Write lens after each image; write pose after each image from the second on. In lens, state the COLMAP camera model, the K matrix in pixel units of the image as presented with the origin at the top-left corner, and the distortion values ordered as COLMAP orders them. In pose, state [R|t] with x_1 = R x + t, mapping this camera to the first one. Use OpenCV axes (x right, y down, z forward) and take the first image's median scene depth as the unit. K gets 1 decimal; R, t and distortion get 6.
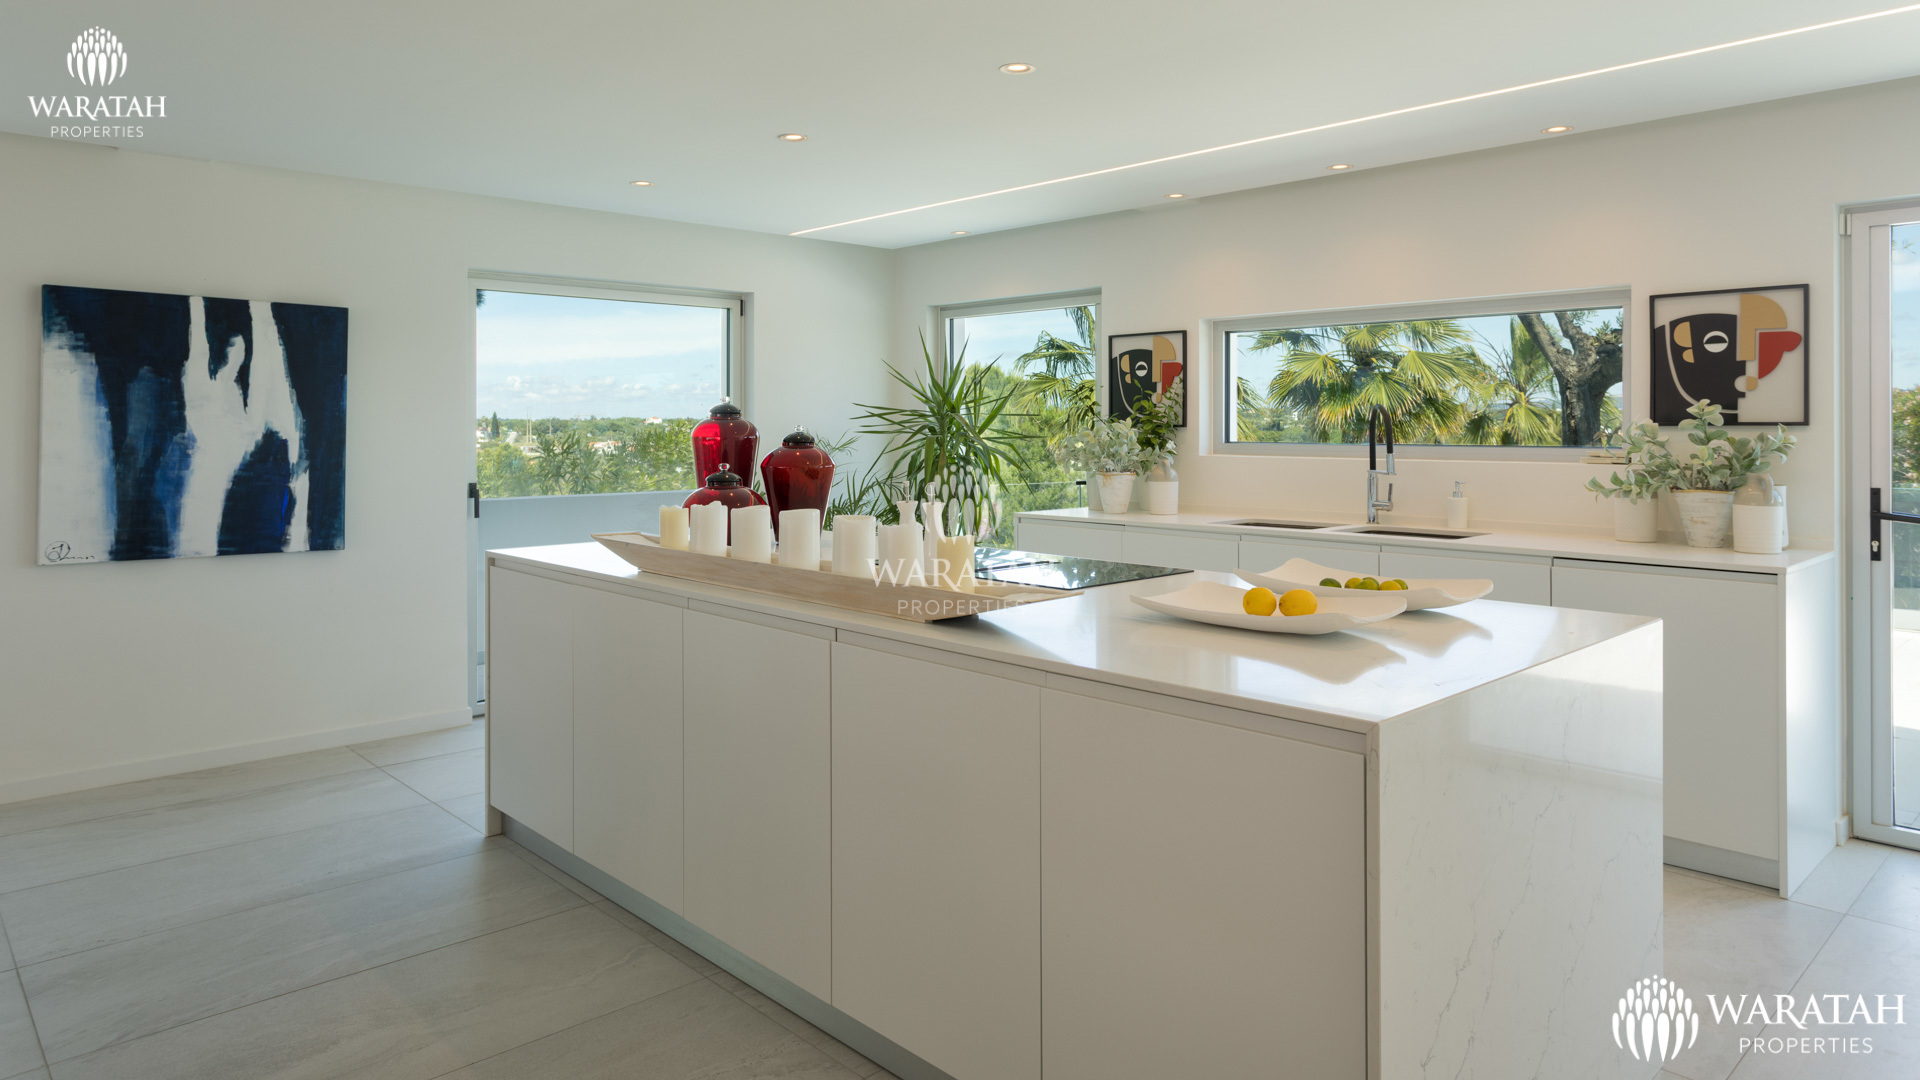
lens RADIAL K [[1186.1, 0, 958.6], [0, 1186.1, 422.7], [0, 0, 1]] dist [-0.007574, -0.001064]
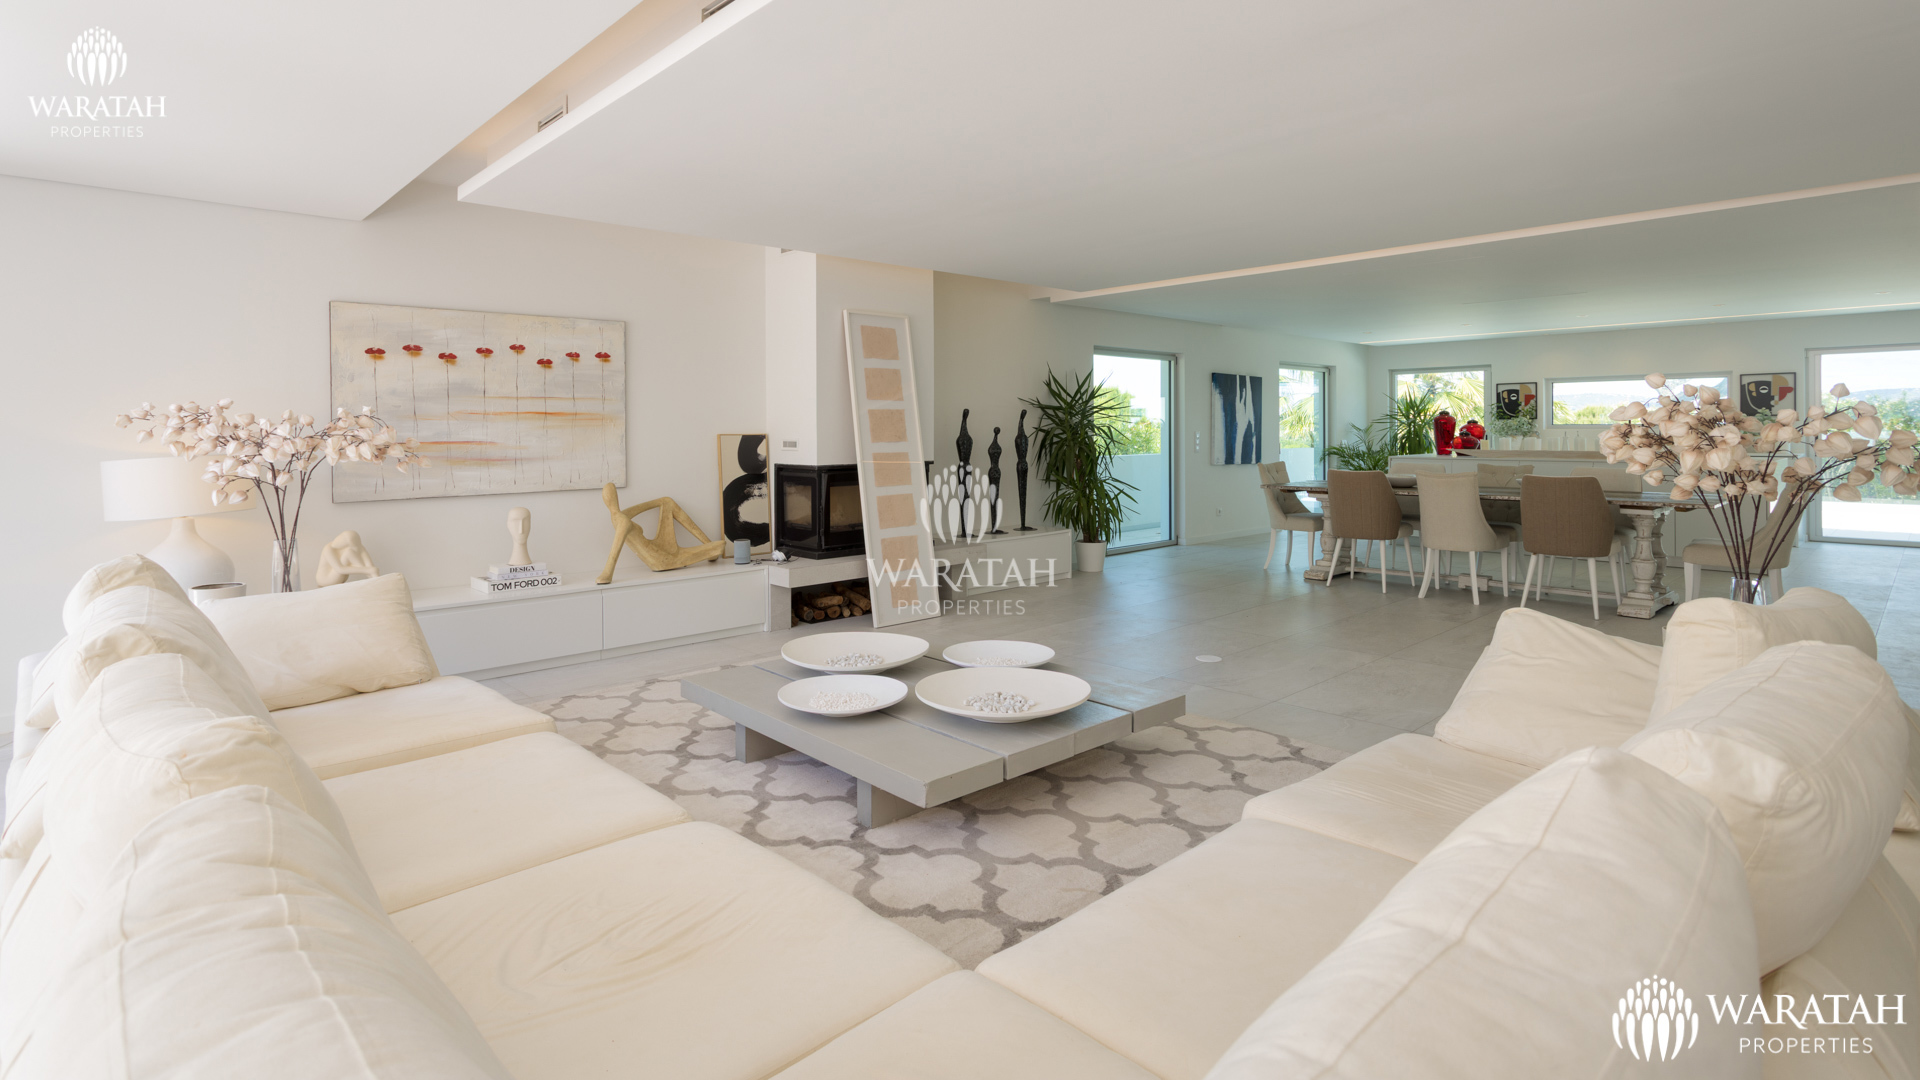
lens RADIAL K [[935.4, 0, 947.9], [0, 935.4, 429.4], [0, 0, 1]] dist [-0.017082, 0.000759]
pose [[0.999962, -0.005550, 0.006651, -1.375881], [0.005535, 0.999982, 0.002142, 0.018852], [-0.006663, -0.002105, 0.999976, -1.287371]]
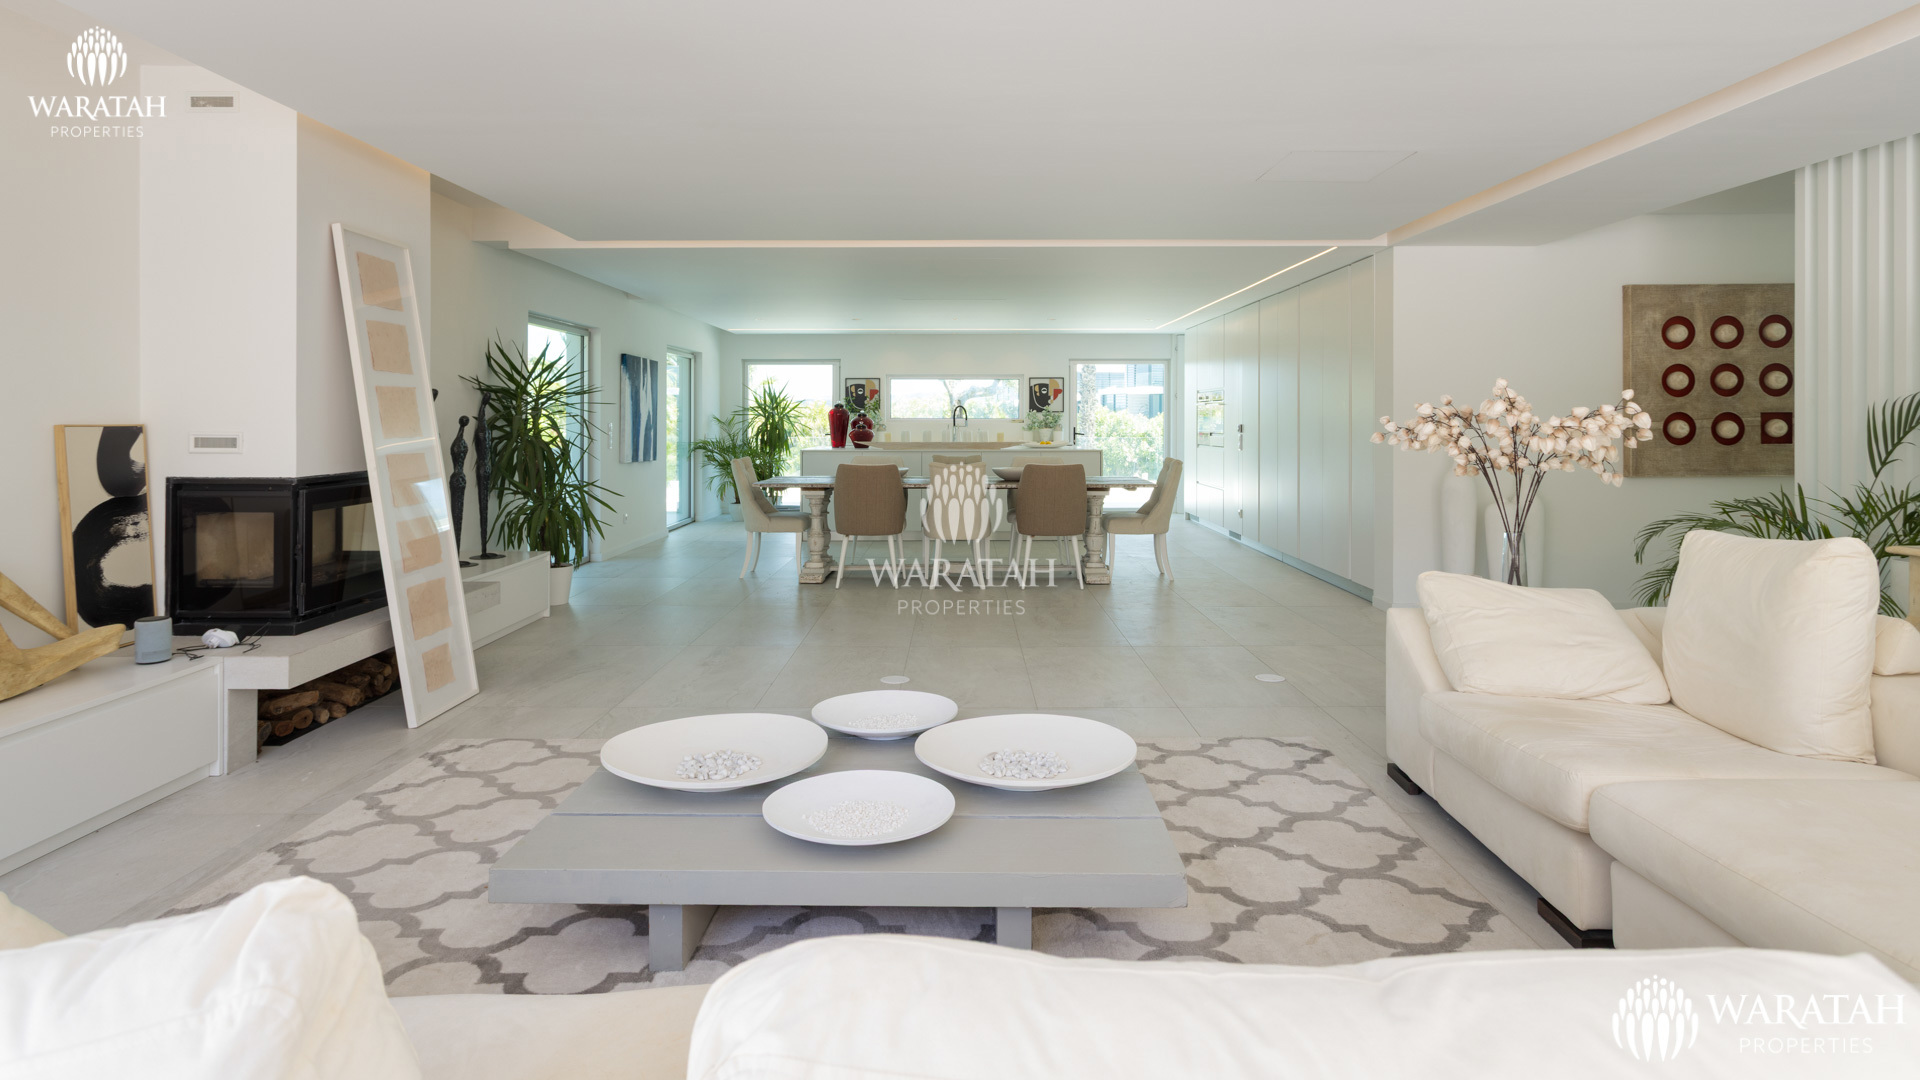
lens RADIAL K [[1044.9, 0, 962.2], [0, 1044.9, 417.7], [0, 0, 1]] dist [-0.000310, 0.000133]
pose [[0.674176, 0.001935, 0.738568, -1.816920], [-0.002139, 0.999997, -0.000668, 0.020776], [-0.738568, -0.001130, 0.674178, -0.977843]]
